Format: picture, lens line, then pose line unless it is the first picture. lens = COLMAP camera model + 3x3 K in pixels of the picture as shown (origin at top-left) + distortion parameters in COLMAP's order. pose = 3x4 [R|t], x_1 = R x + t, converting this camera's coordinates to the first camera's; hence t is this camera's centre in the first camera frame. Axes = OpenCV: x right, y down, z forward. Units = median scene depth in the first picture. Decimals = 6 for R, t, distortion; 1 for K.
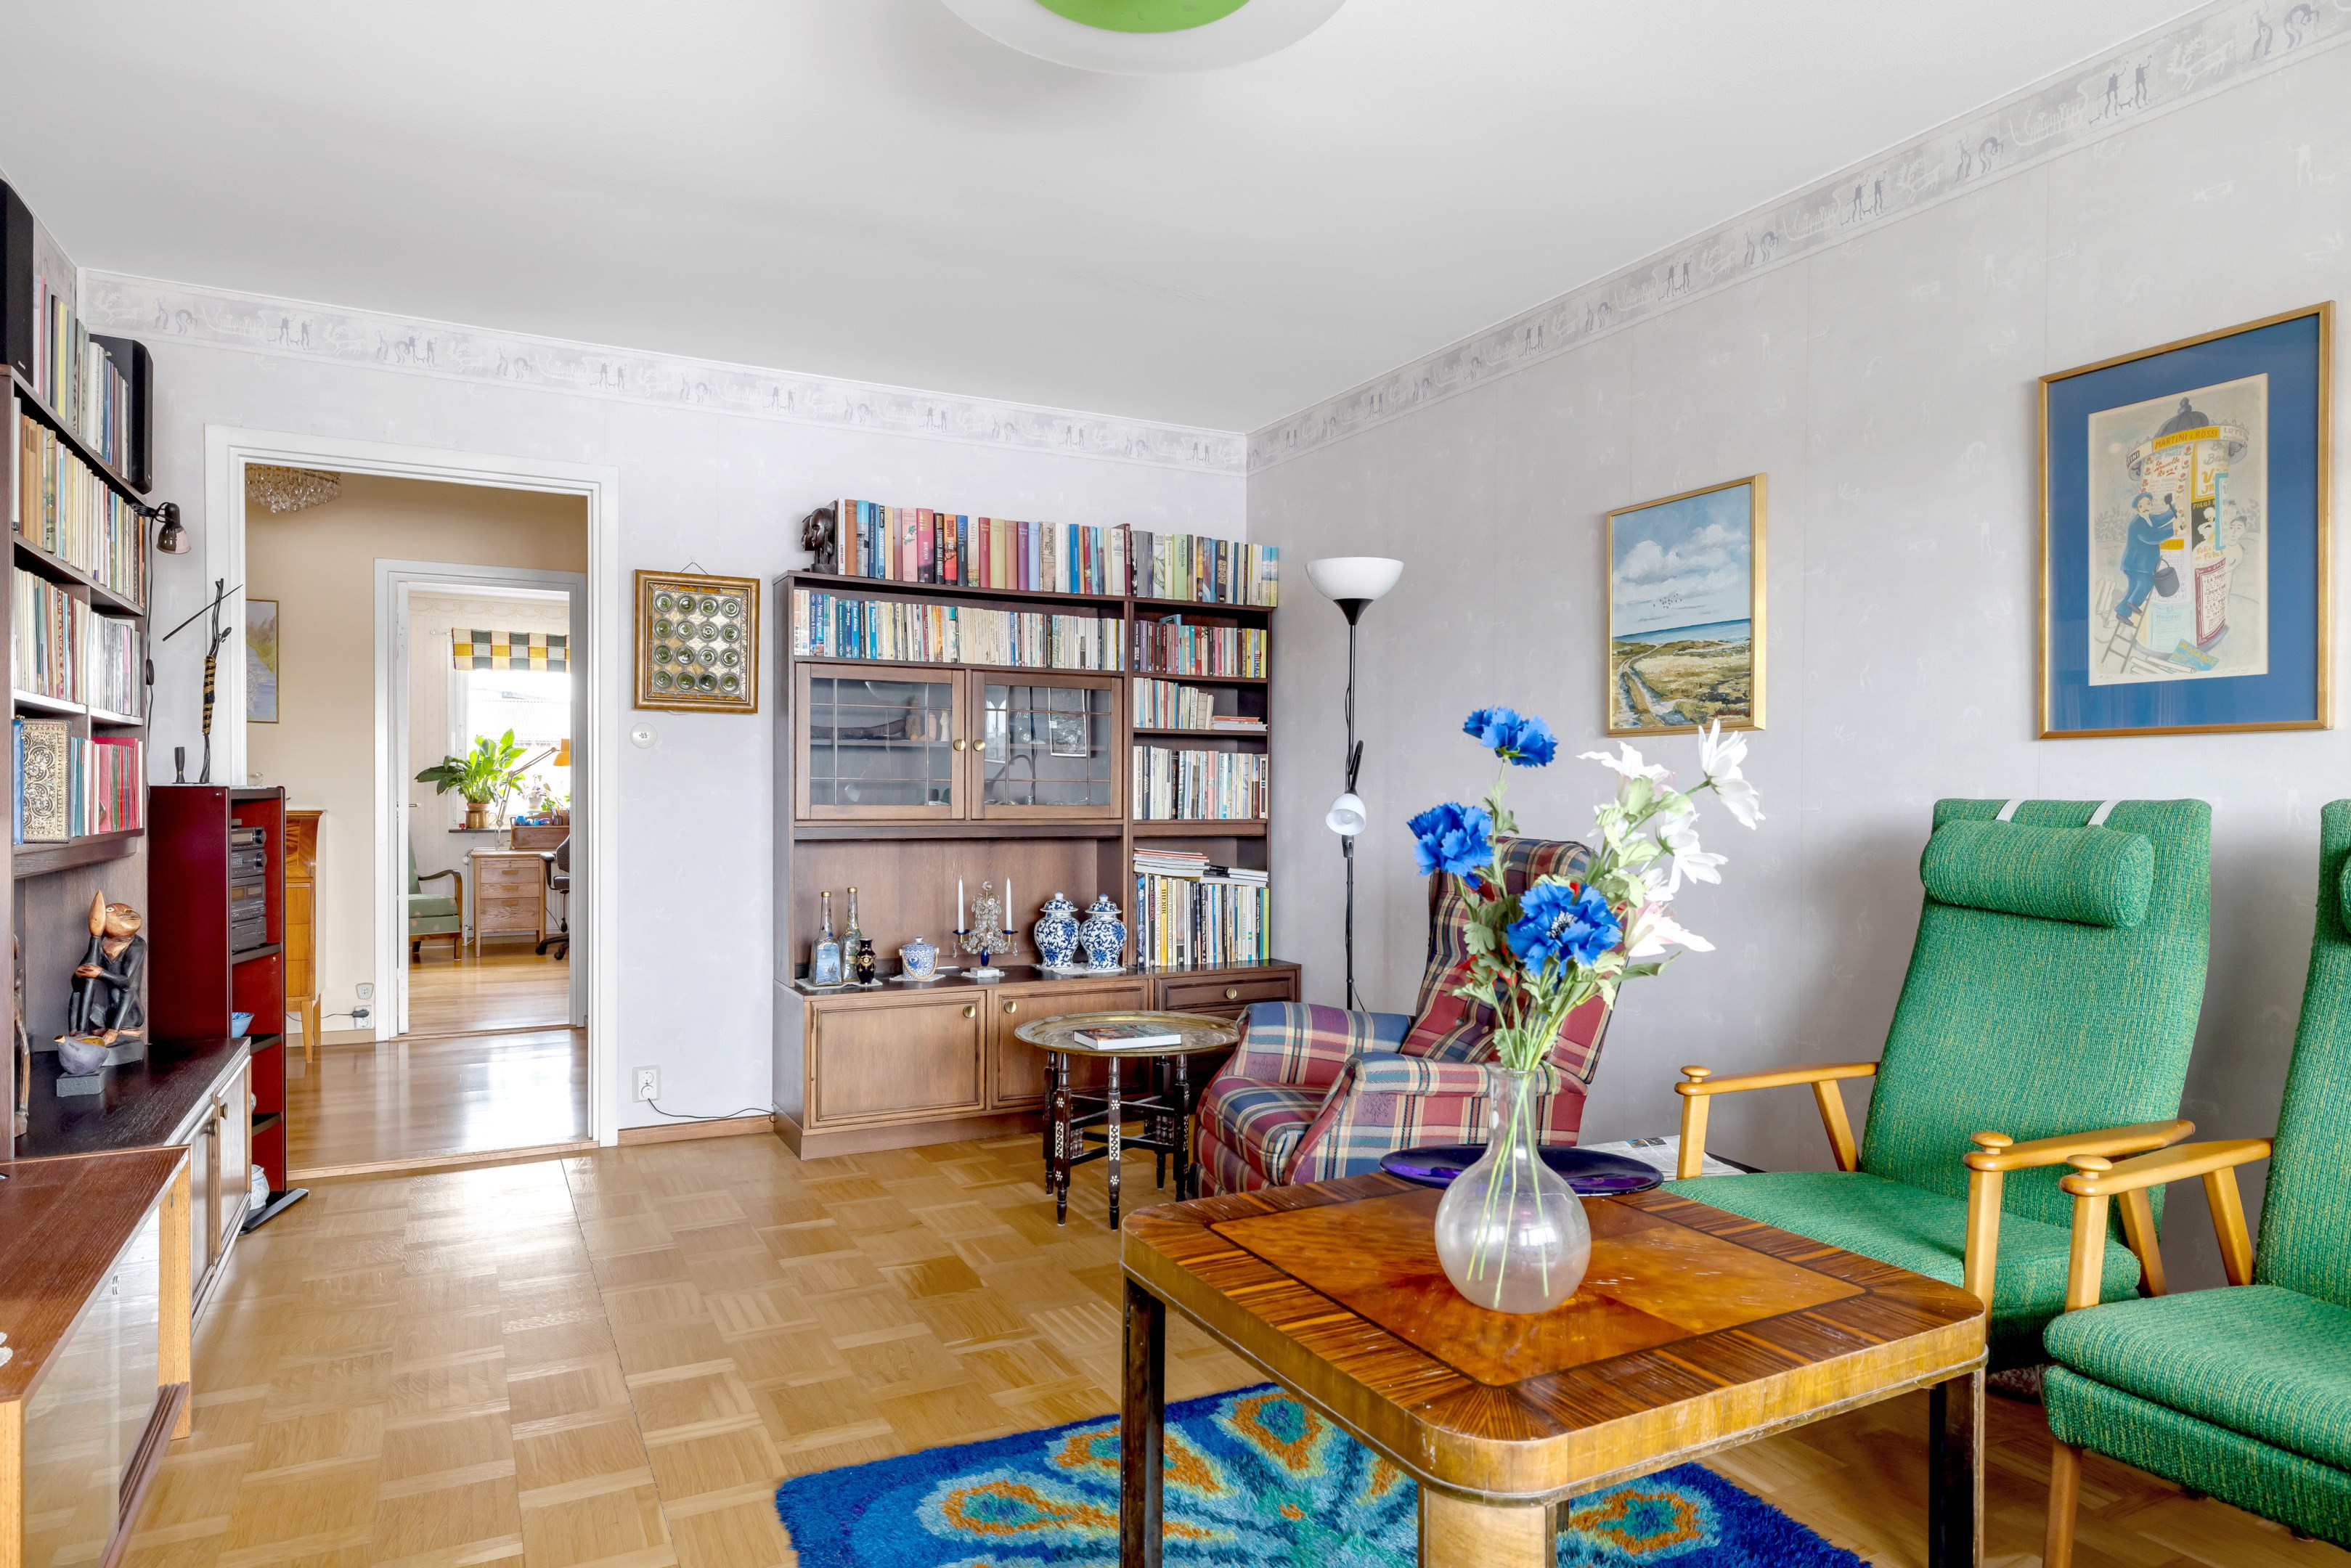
lens RADIAL K [[1389.3, 0, 1175.5], [0, 1389.3, 784.0], [0, 0, 1]] dist [0.004724, 0.000389]
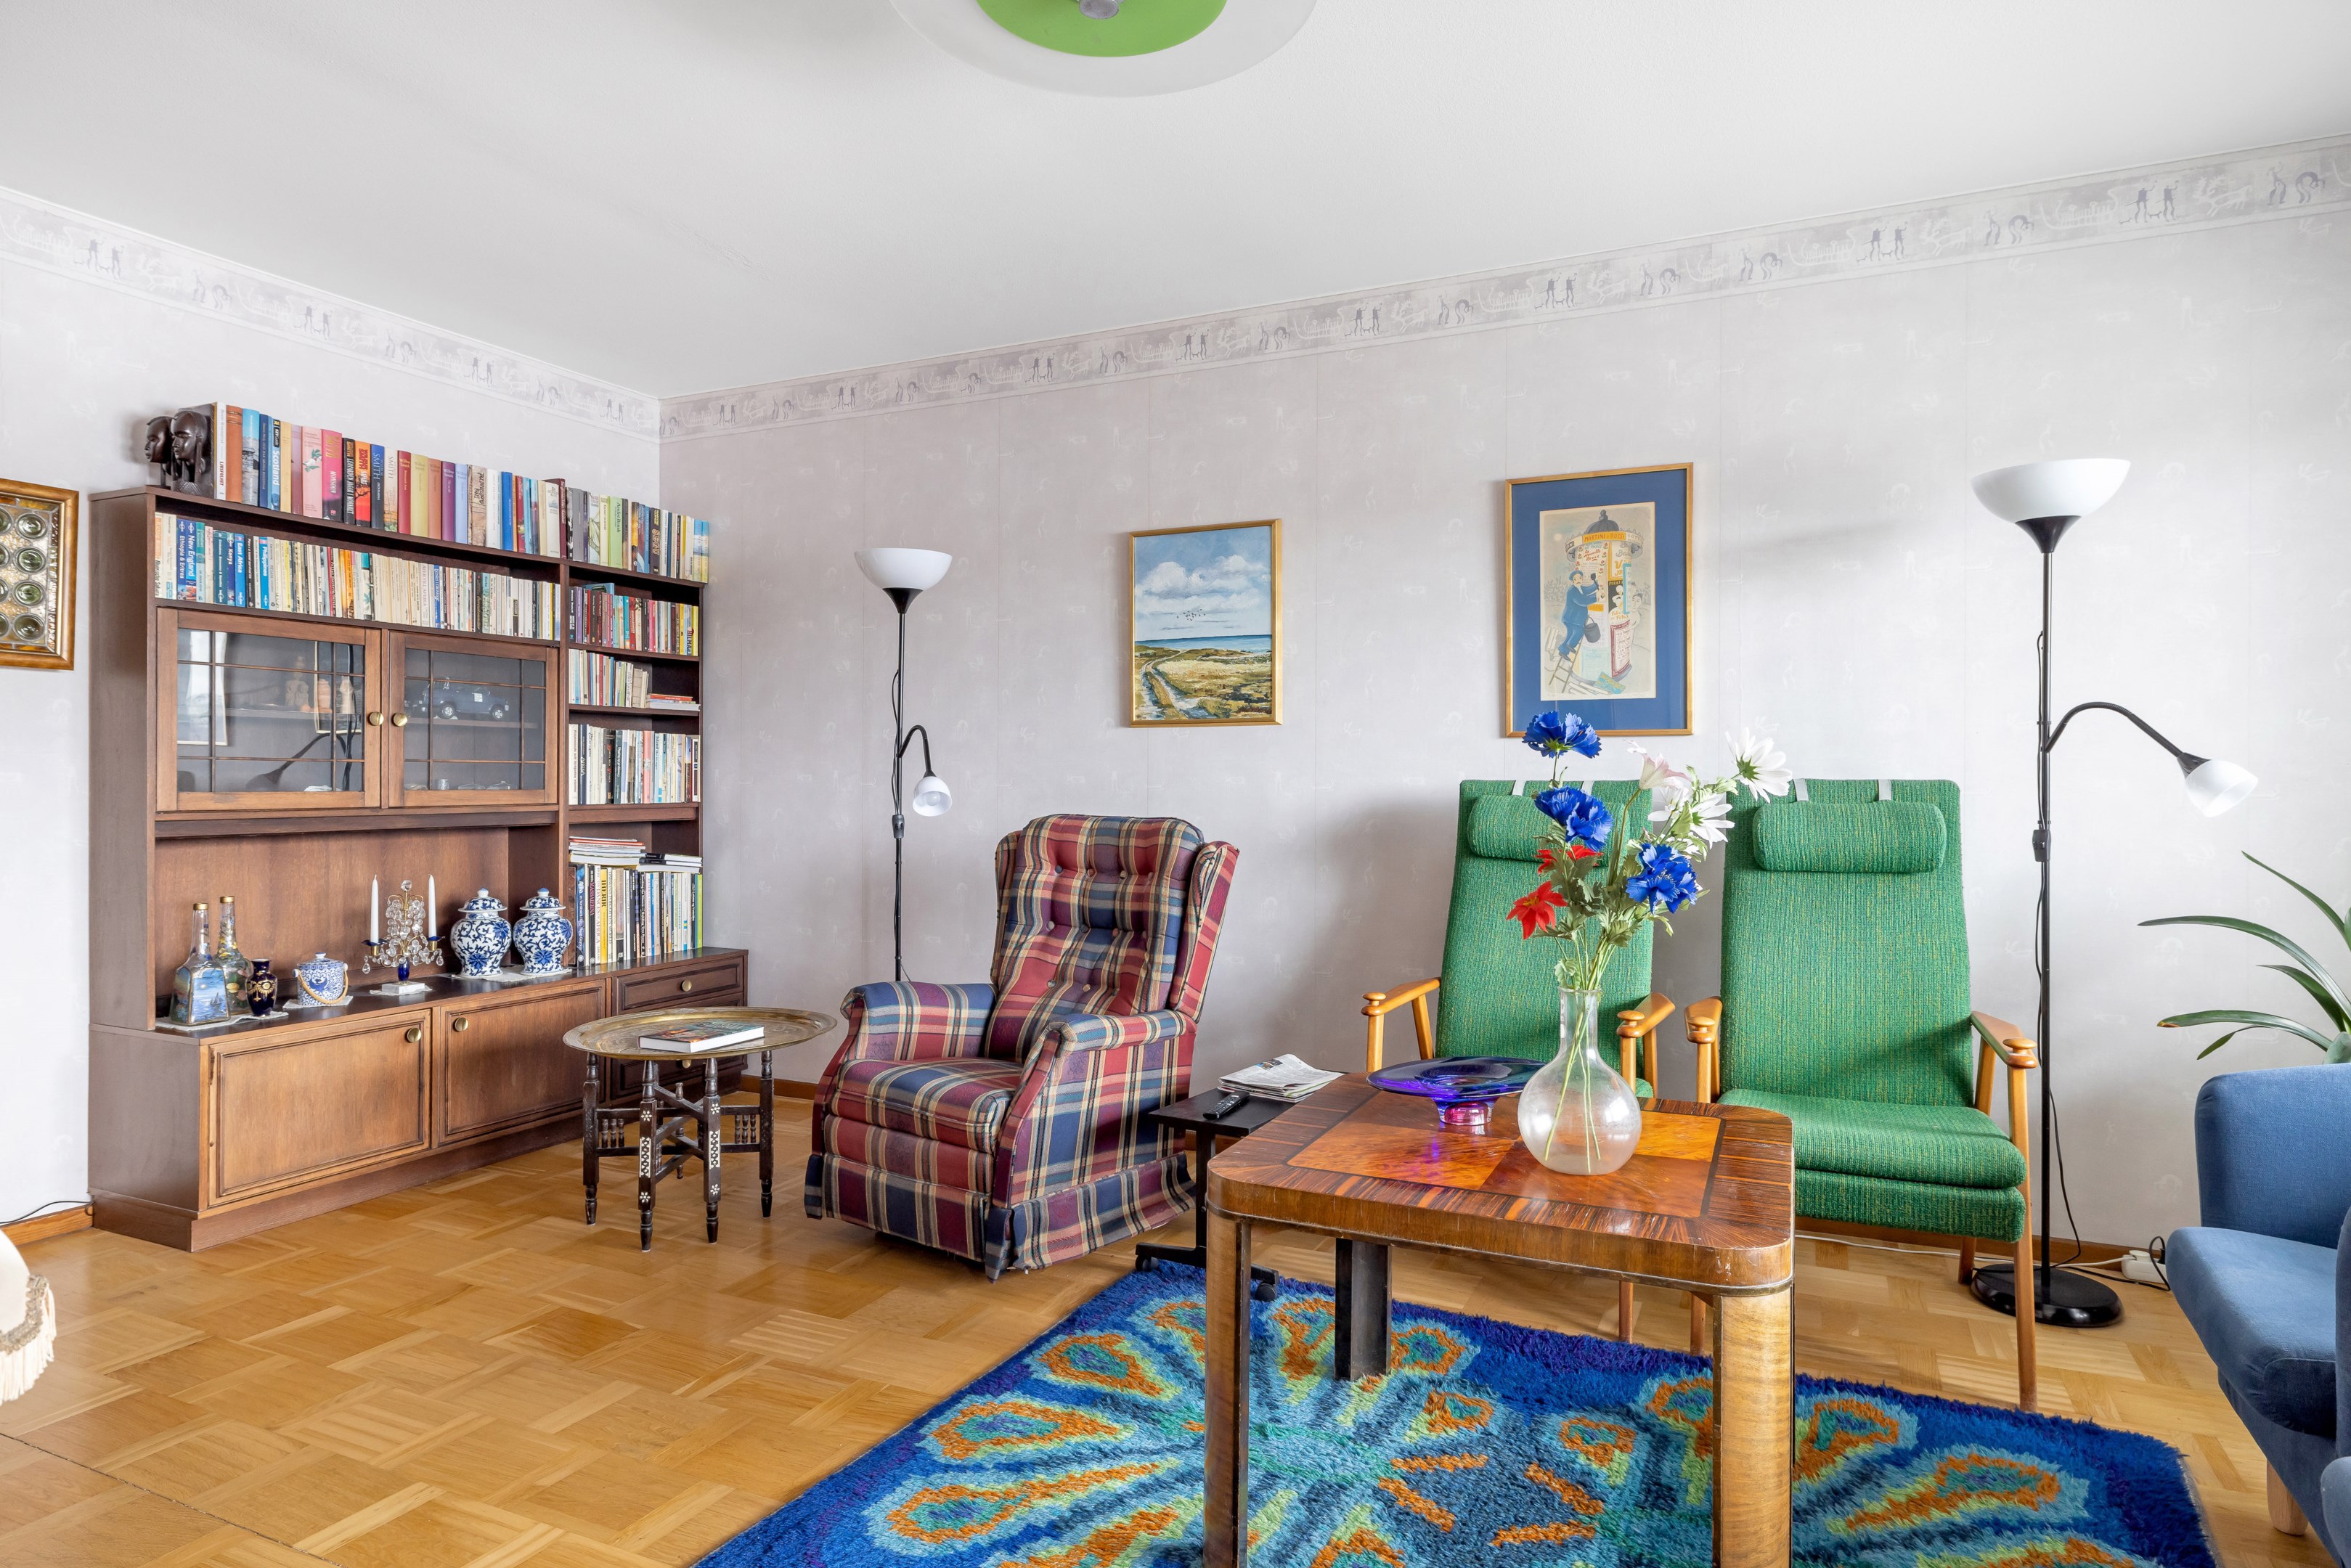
lens RADIAL K [[1330.3, 0, 1177.2], [0, 1330.3, 753.5], [0, 0, 1]] dist [0.002000, 0.001585]
pose [[0.800991, 0.008059, 0.598622, -0.262157], [-0.003061, 0.999951, -0.009365, -0.001216], [-0.598668, 0.005669, 0.800977, 0.072657]]
